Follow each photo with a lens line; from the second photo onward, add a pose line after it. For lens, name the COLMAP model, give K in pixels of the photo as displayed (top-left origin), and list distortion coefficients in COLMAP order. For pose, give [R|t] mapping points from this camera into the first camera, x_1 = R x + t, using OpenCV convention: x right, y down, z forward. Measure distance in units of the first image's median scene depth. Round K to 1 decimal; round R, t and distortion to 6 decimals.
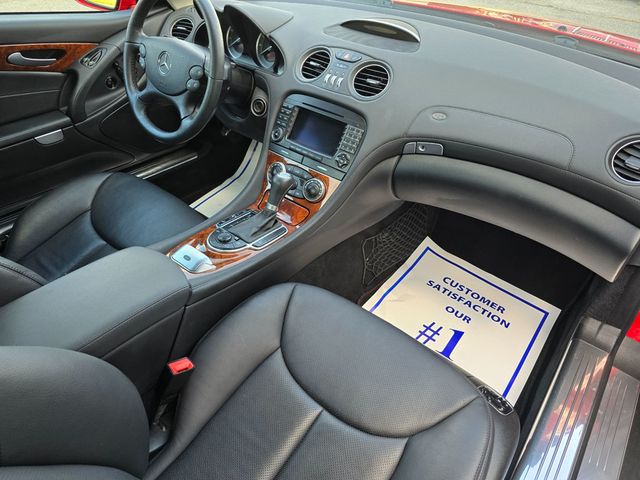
lens RADIAL K [[436.4, 0, 318.2], [0, 436.4, 236.9], [0, 0, 1]] dist [0.049026, -0.039578]
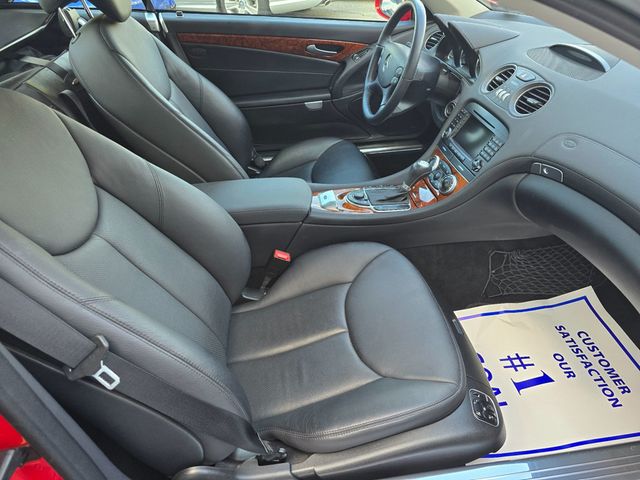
lens RADIAL K [[436.4, 0, 321.3], [0, 436.4, 239.9], [0, 0, 1]] dist [0.049026, -0.039578]
pose [[0.729917, 0.357809, -0.582403, 0.471112], [-0.369684, 0.923325, 0.103941, 0.029771], [0.574939, 0.139437, 0.806228, -0.095323]]
